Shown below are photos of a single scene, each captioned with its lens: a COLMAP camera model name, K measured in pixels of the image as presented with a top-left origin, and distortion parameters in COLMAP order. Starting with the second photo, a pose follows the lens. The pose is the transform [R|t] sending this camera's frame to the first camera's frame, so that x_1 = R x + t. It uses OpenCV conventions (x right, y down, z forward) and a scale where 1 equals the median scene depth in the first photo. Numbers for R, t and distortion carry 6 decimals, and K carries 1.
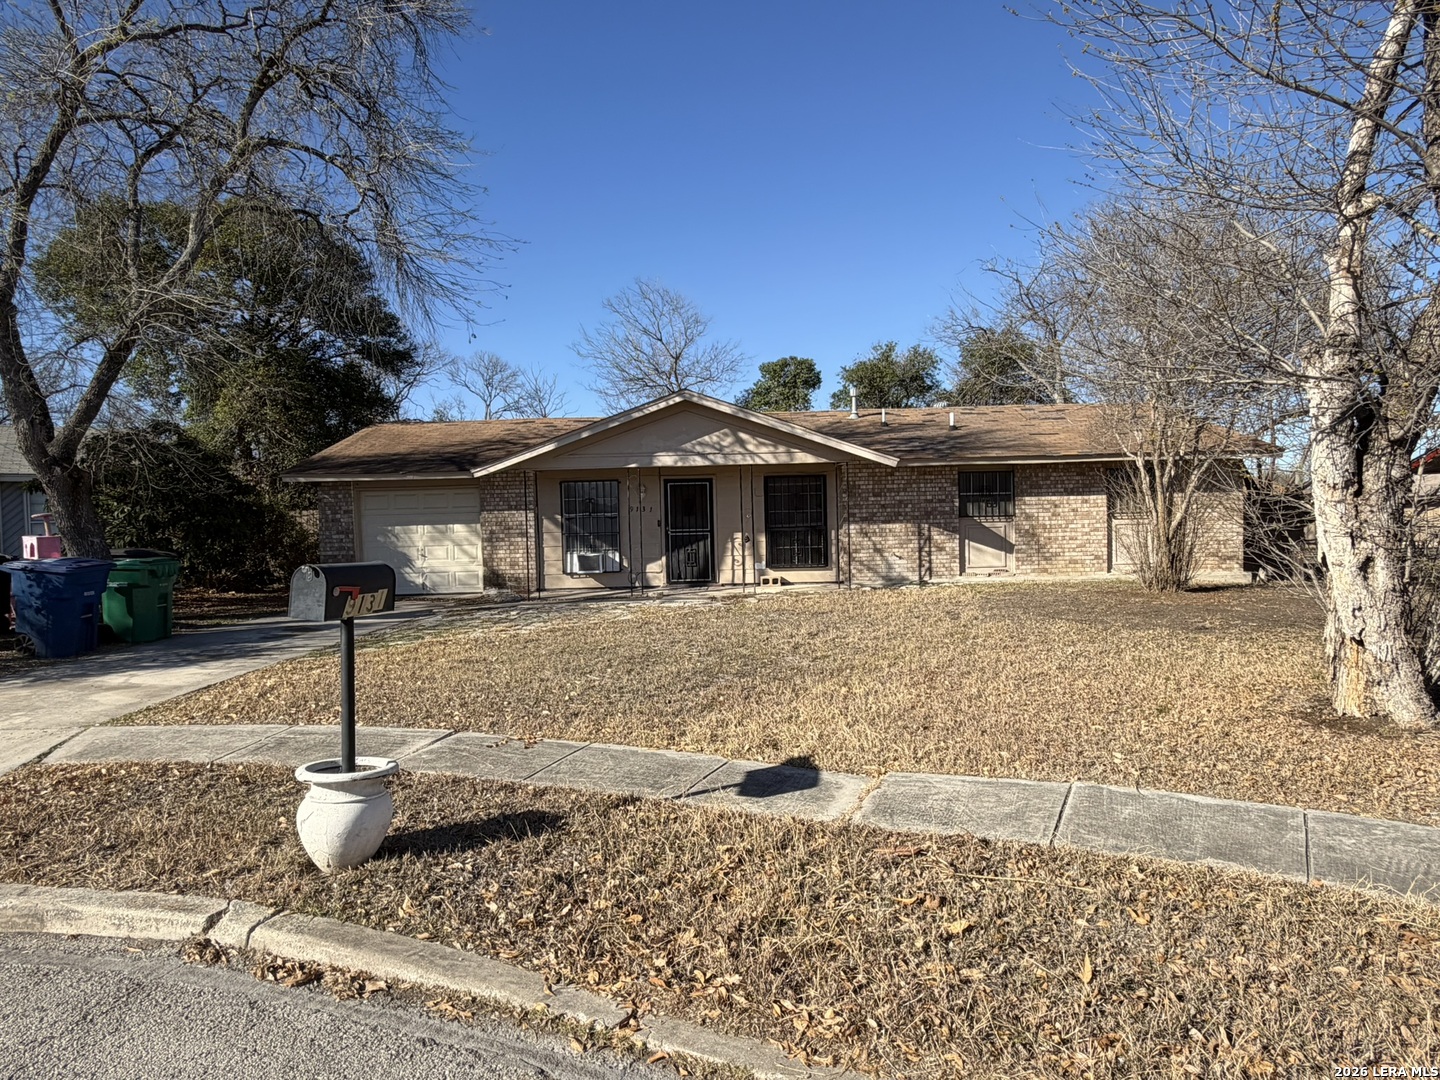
lens RADIAL K [[812.9, 0, 720.0], [0, 812.9, 540.0], [0, 0, 1]] dist [0.002197, -0.000012]
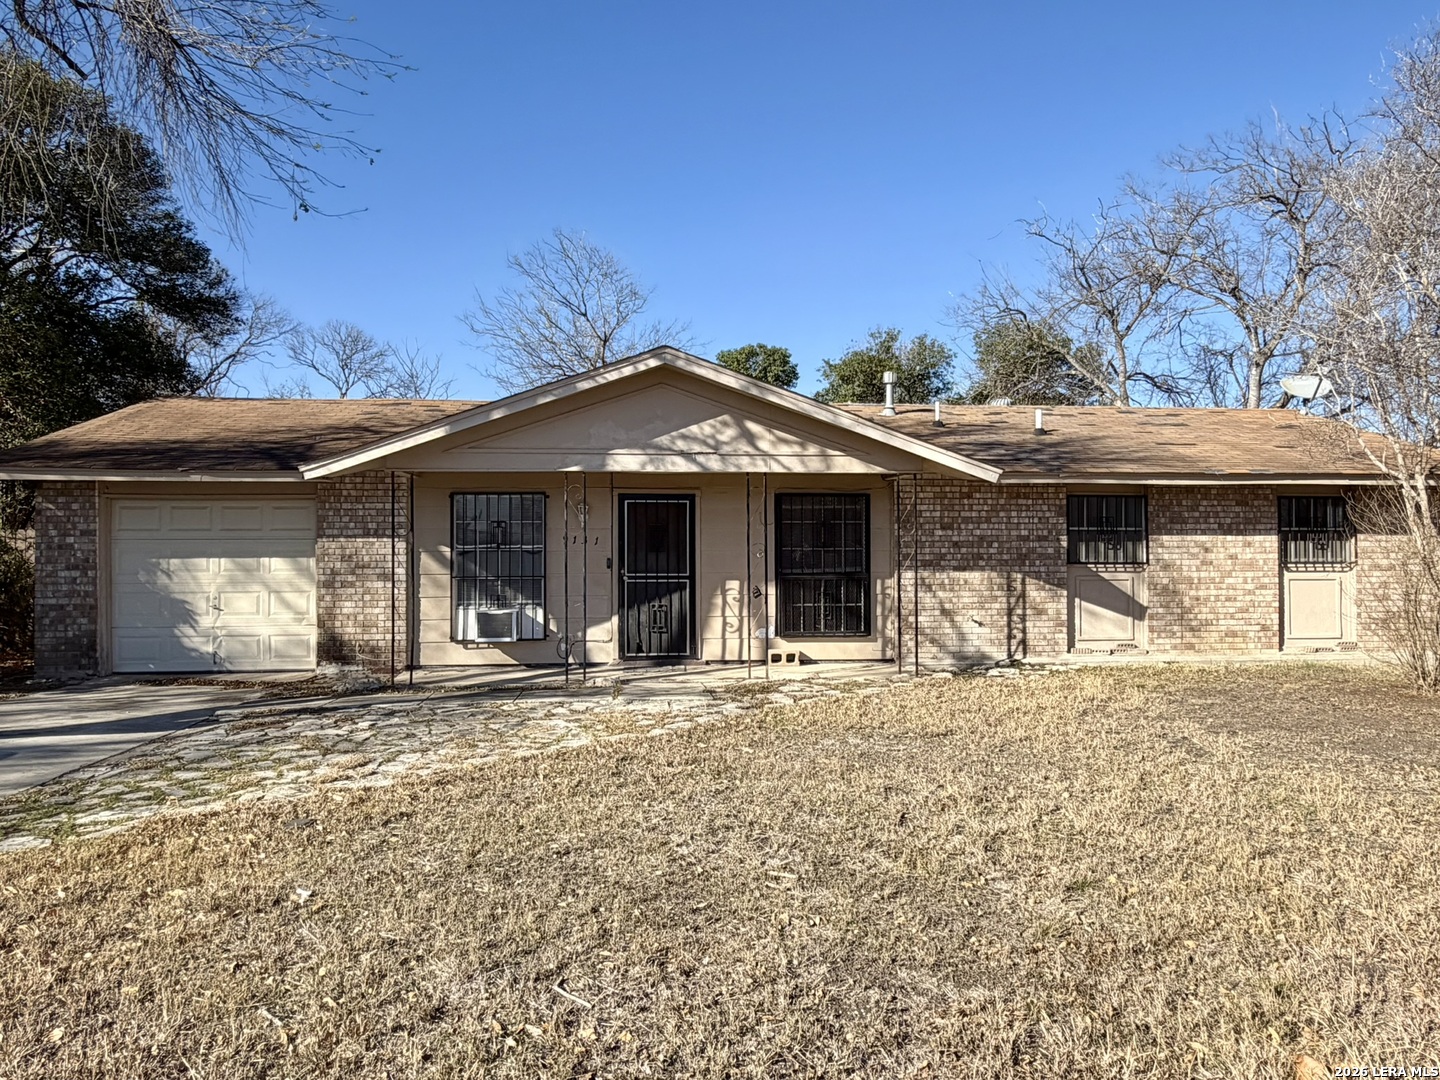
lens RADIAL K [[978.3, 0, 720.0], [0, 978.3, 540.0], [0, 0, 1]] dist [-0.000156, 0.000674]
pose [[0.995674, 0.023897, 0.089795, -0.057500], [-0.020042, 0.998848, -0.043596, -0.007112], [-0.090734, 0.041608, 0.995006, 0.237125]]
